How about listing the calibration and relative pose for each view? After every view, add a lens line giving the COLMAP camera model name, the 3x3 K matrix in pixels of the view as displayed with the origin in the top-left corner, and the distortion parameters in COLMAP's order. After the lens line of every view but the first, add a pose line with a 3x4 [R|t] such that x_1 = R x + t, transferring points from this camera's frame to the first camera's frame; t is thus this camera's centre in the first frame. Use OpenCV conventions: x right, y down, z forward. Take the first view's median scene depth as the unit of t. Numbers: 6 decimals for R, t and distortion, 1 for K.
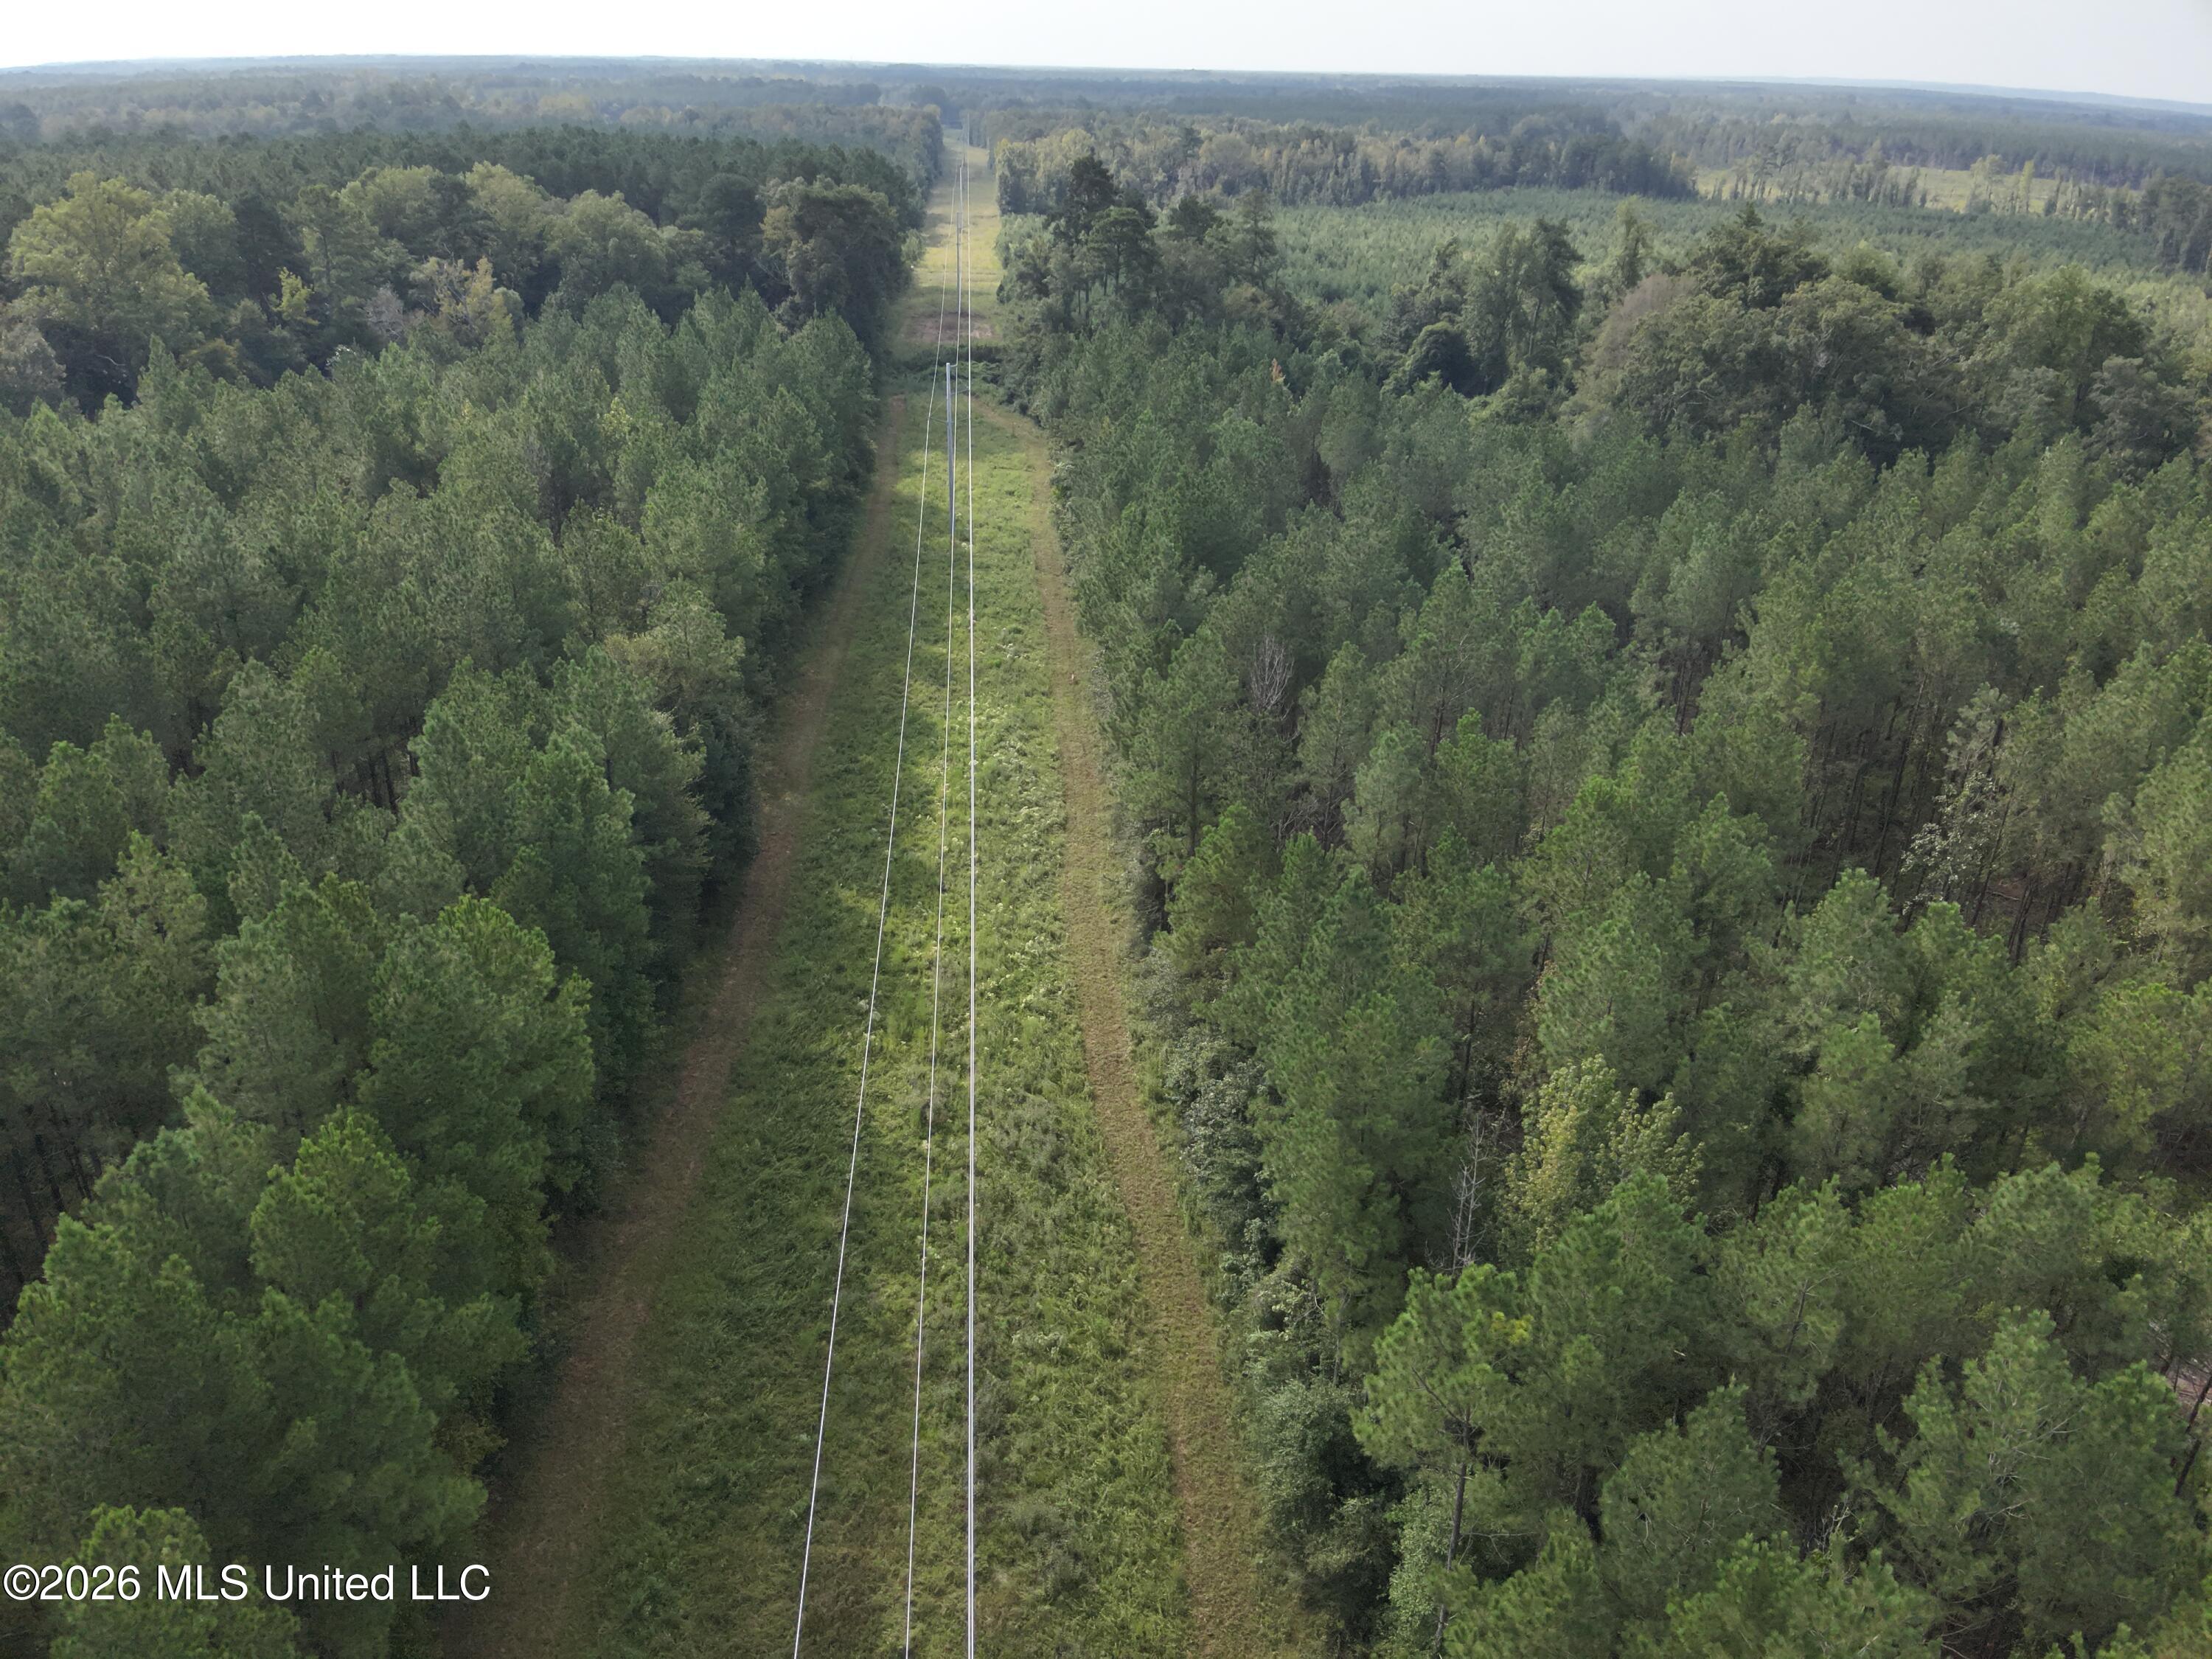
lens RADIAL K [[1625.9, 0, 1106.0], [0, 1625.9, 829.5], [0, 0, 1]] dist [0.126124, -0.243530]
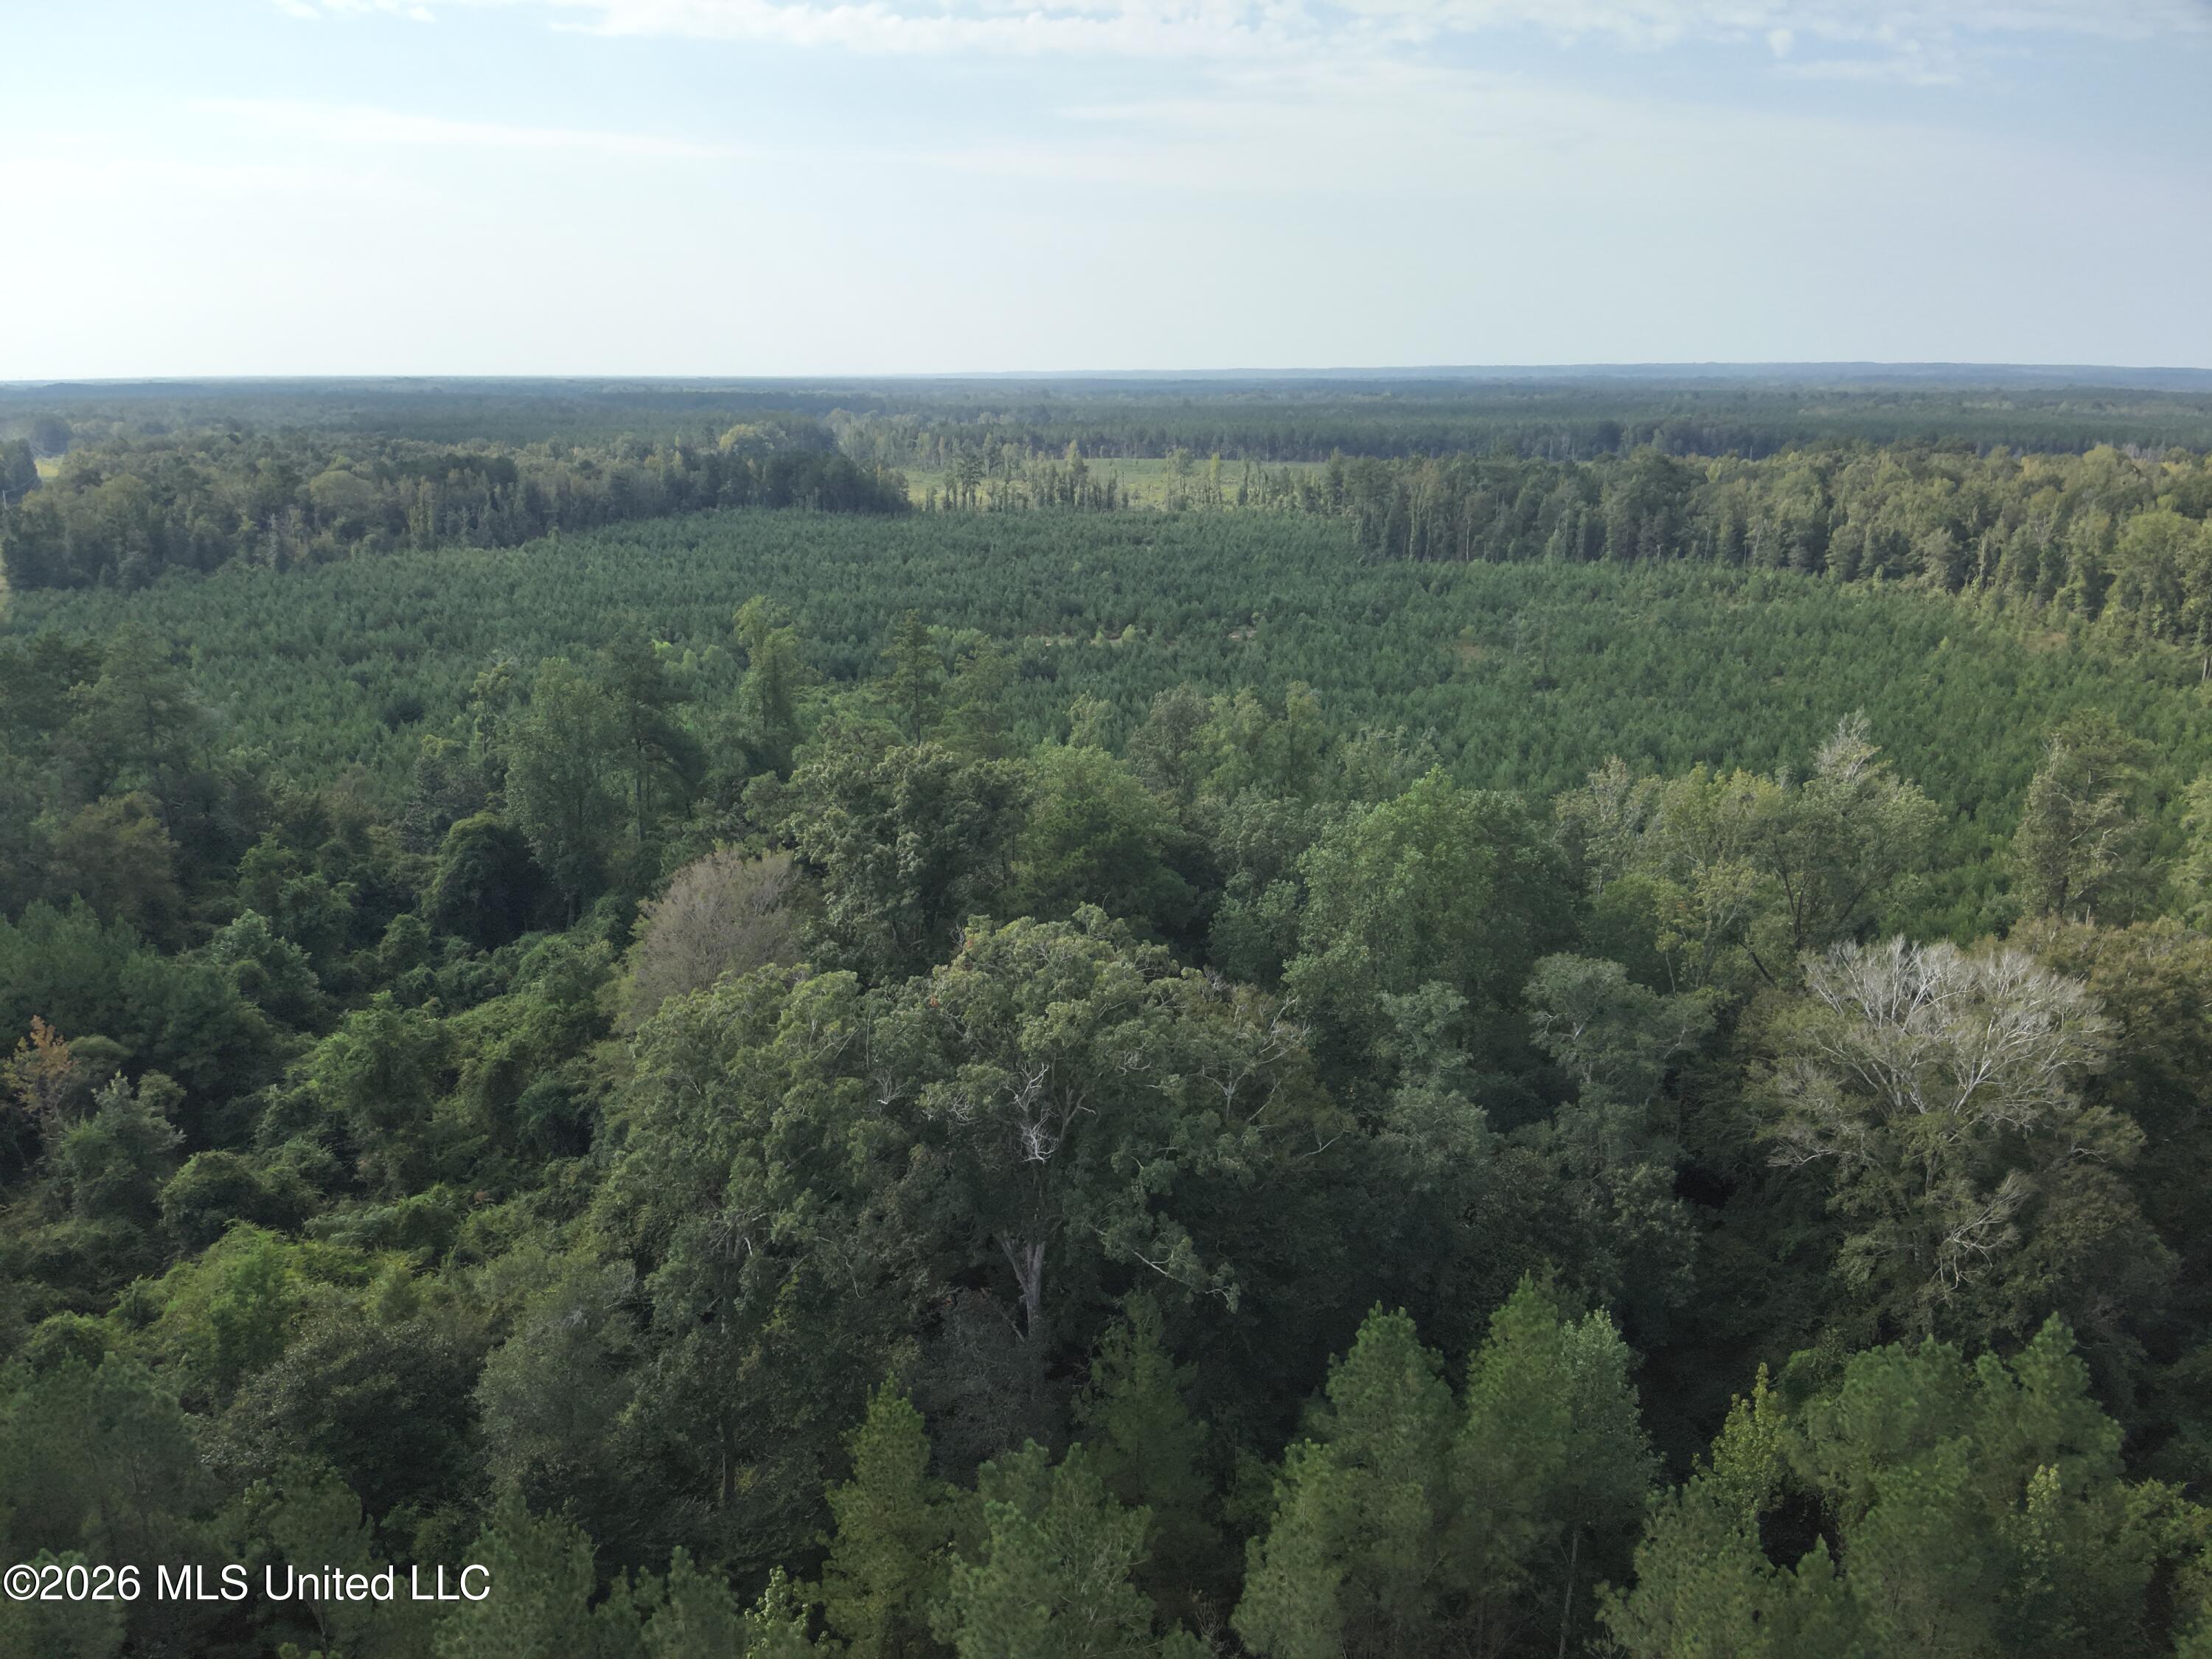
lens RADIAL K [[1657.1, 0, 1106.0], [0, 1657.1, 829.5], [0, 0, 1]] dist [0.069518, -0.156588]
pose [[0.909826, -0.120459, 0.397123, 0.391781], [0.183741, 0.974966, -0.125222, -0.420632], [-0.372097, 0.186898, 0.909183, 0.799439]]
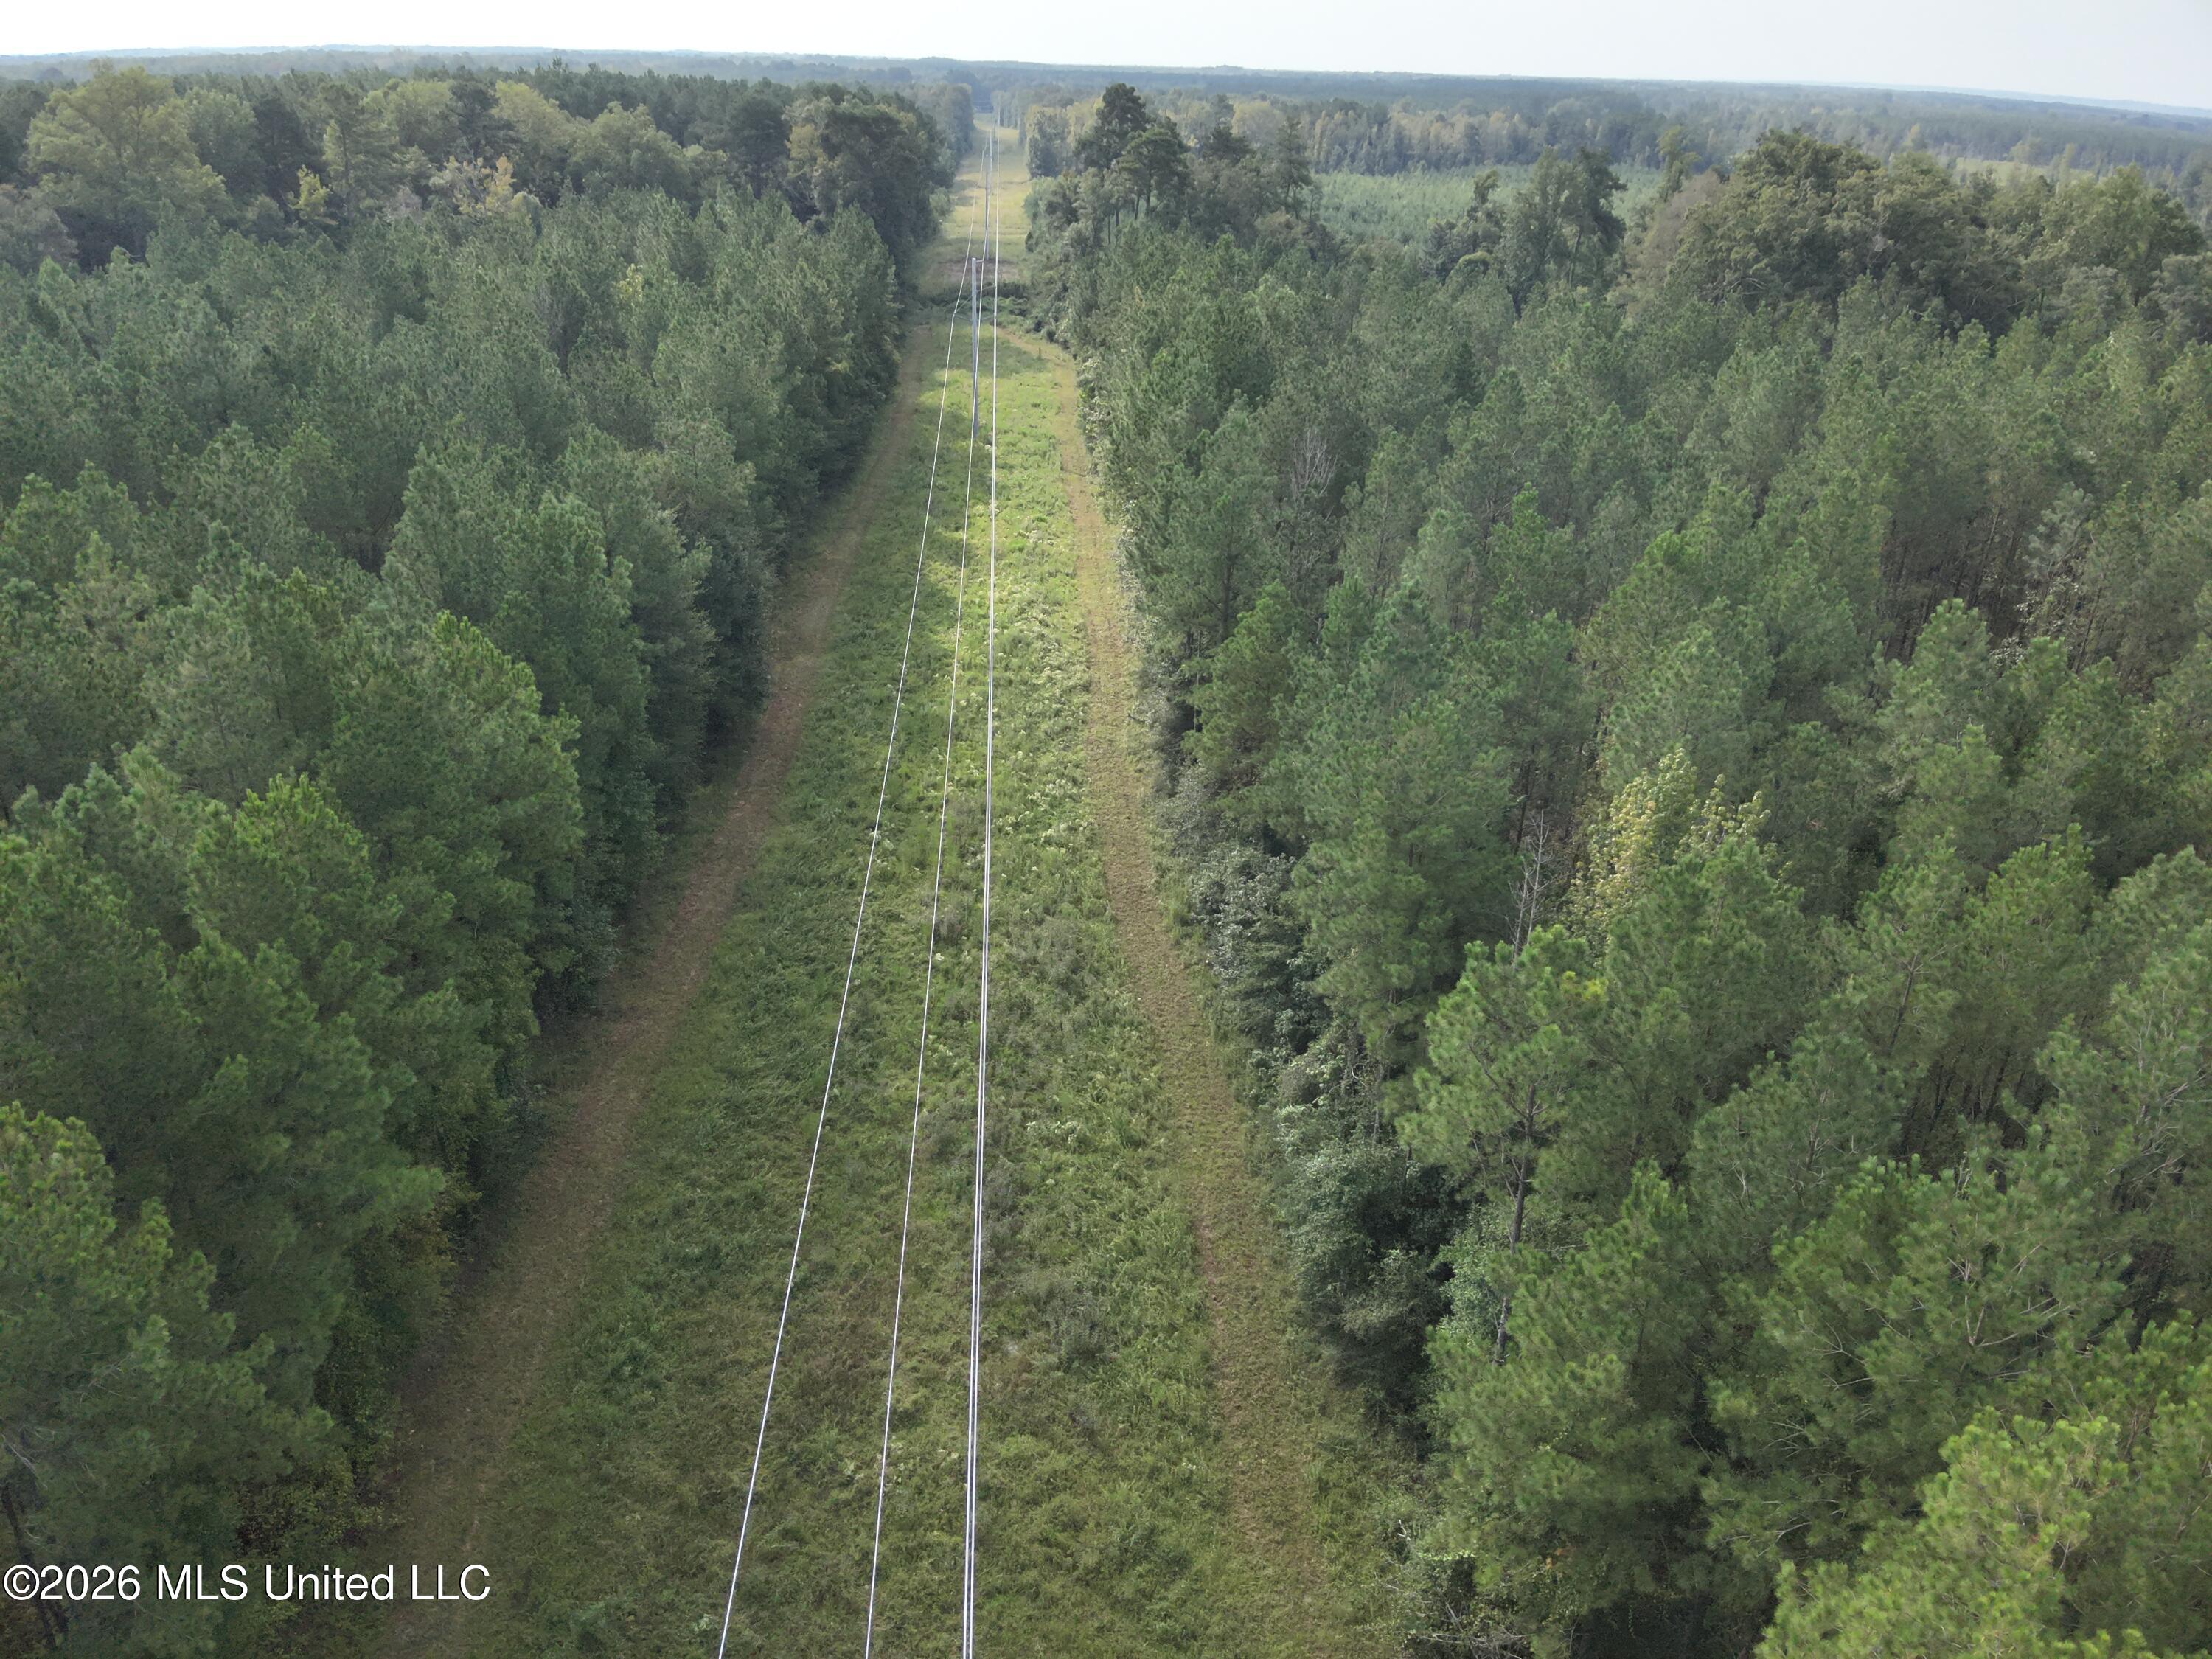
lens RADIAL K [[1624.7, 0, 1106.0], [0, 1624.7, 829.5], [0, 0, 1]] dist [0.125385, -0.235439]
pose [[0.999825, 0.013437, -0.012993, -0.001160], [-0.013417, 0.999909, 0.001640, 0.085179], [0.013014, -0.001465, 0.999914, 0.041423]]
